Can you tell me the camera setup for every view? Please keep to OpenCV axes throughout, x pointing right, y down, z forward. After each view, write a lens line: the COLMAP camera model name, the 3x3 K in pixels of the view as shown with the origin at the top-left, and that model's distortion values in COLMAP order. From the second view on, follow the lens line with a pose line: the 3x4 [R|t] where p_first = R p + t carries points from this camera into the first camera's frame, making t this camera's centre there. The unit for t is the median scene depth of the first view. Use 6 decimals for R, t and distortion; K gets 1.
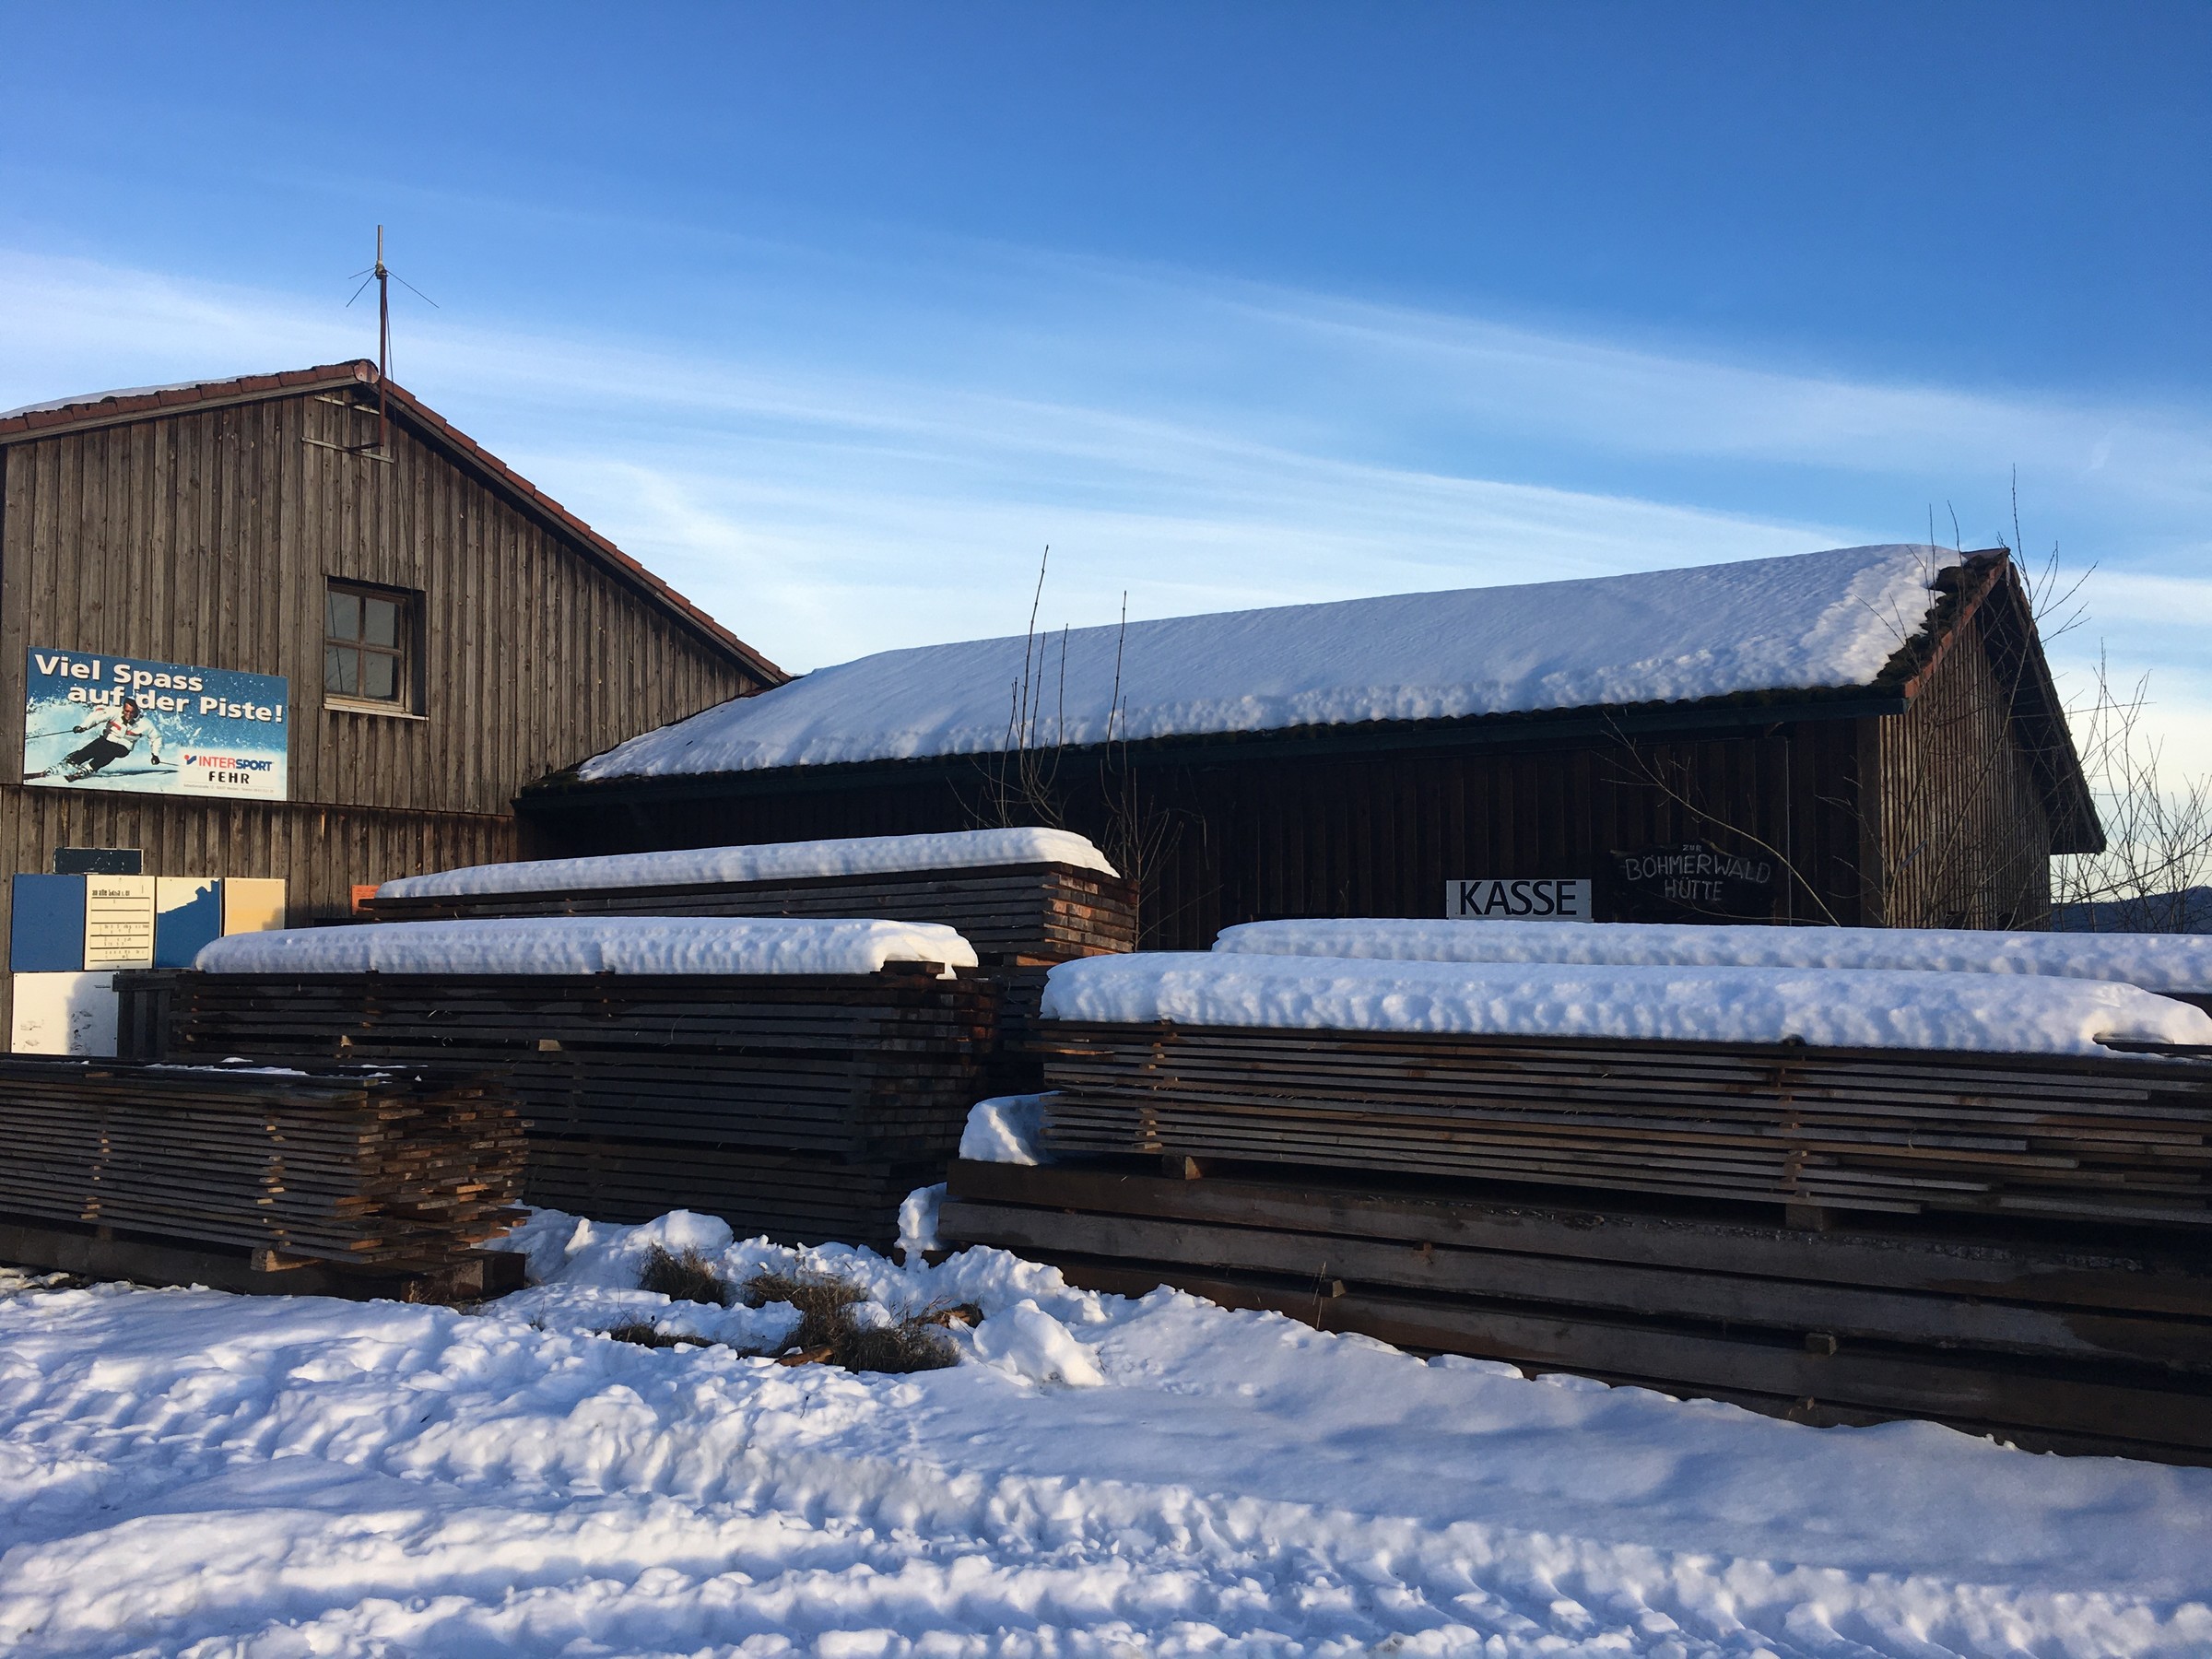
lens RADIAL K [[1835.0, 0, 1106.0], [0, 1835.0, 829.5], [0, 0, 1]] dist [0.052472, -0.005221]
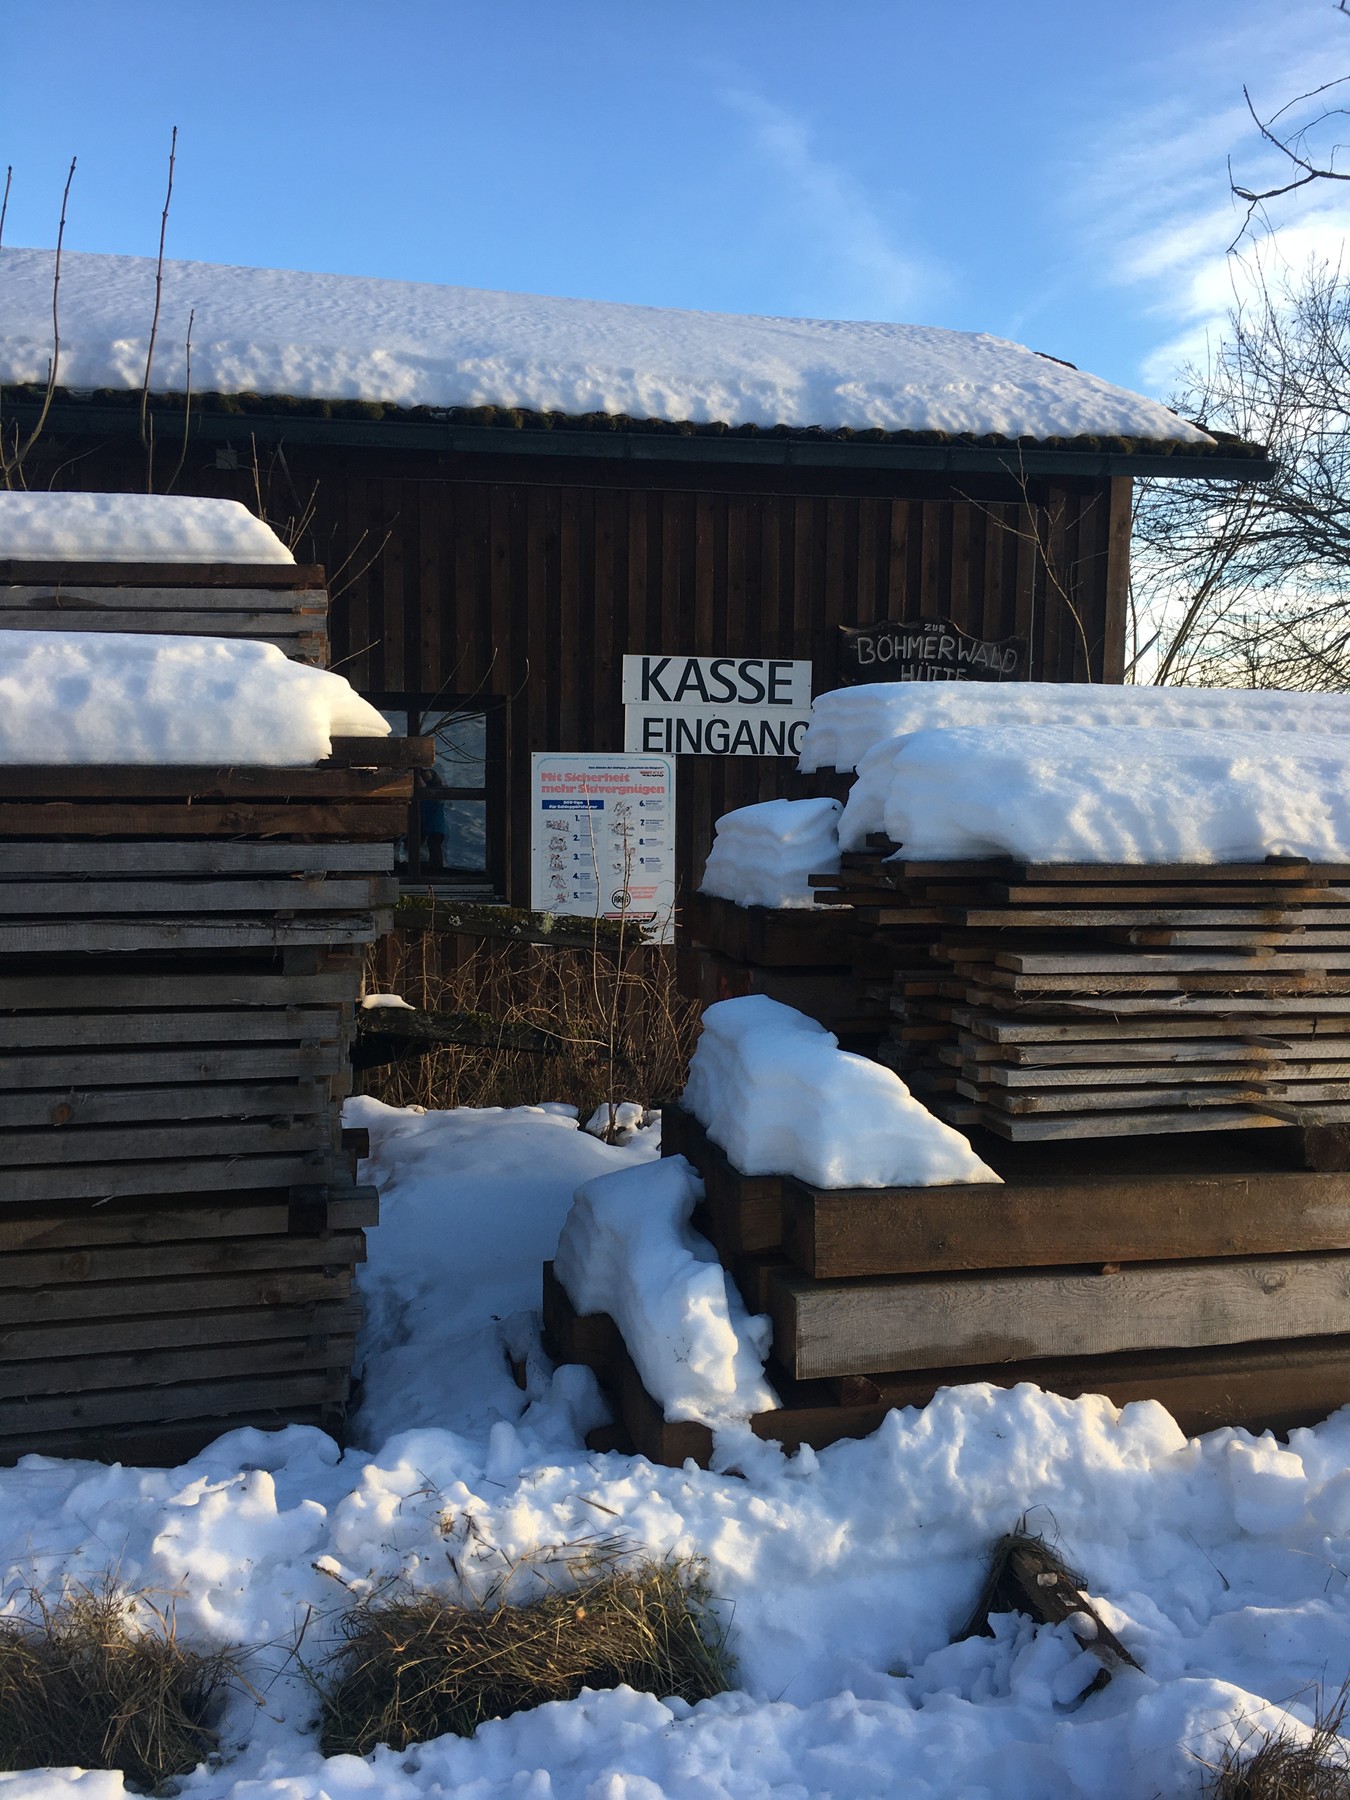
lens RADIAL K [[1493.2, 0, 675.0], [0, 1493.2, 900.0], [0, 0, 1]] dist [0.052472, -0.005221]
pose [[0.720892, -0.053763, 0.690958, -0.250261], [-0.052411, 0.989902, 0.131706, 0.048953], [-0.691062, -0.131159, 0.710795, 0.569623]]
